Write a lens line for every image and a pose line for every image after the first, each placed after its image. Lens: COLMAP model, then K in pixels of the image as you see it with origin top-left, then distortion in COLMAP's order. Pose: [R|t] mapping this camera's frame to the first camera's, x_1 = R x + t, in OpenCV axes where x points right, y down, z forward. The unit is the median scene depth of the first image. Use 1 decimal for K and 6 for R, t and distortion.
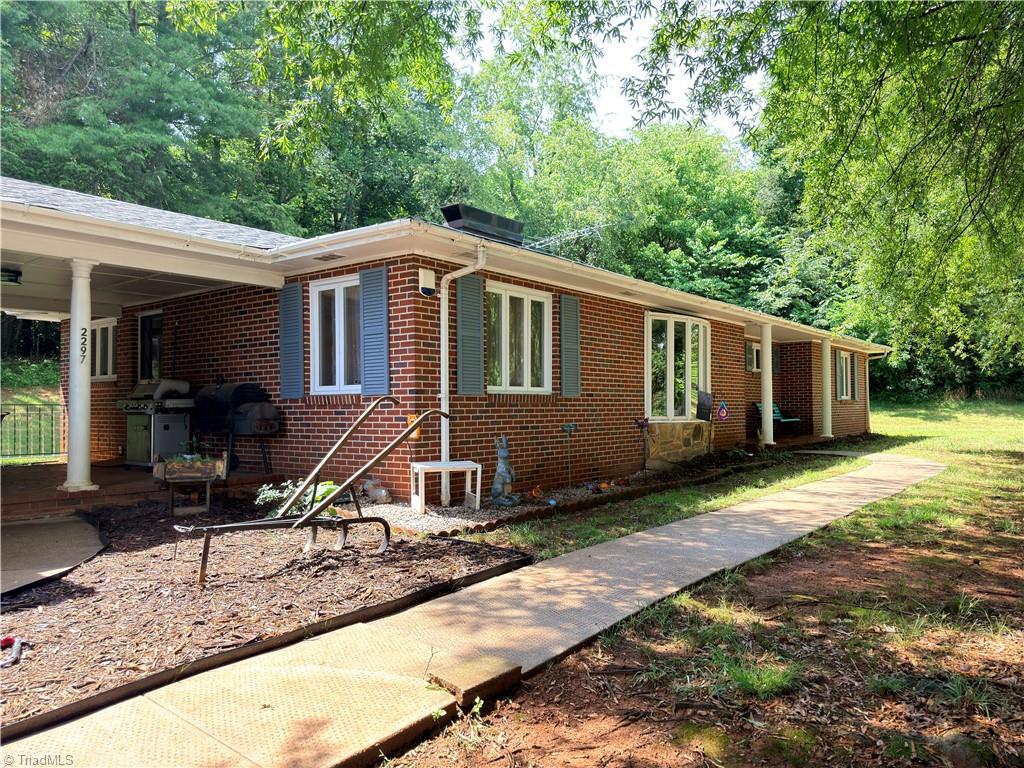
lens RADIAL K [[720.9, 0, 511.7], [0, 720.9, 381.8], [0, 0, 1]] dist [-0.005348, -0.000812]
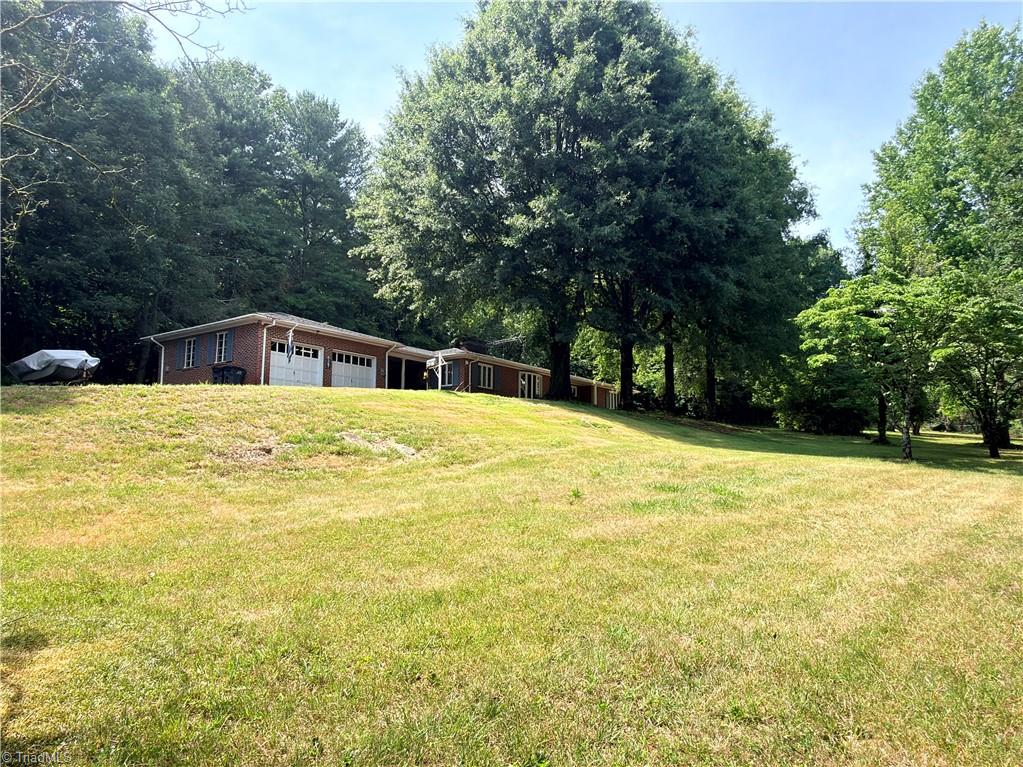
lens RADIAL K [[720.2, 0, 511.8], [0, 720.2, 383.3], [0, 0, 1]] dist [-0.005348, -0.000812]
pose [[0.998314, 0.013502, 0.056461, -0.068591], [-0.008088, 0.995441, -0.095036, 0.371825], [-0.057487, 0.094419, 0.993871, -3.113736]]
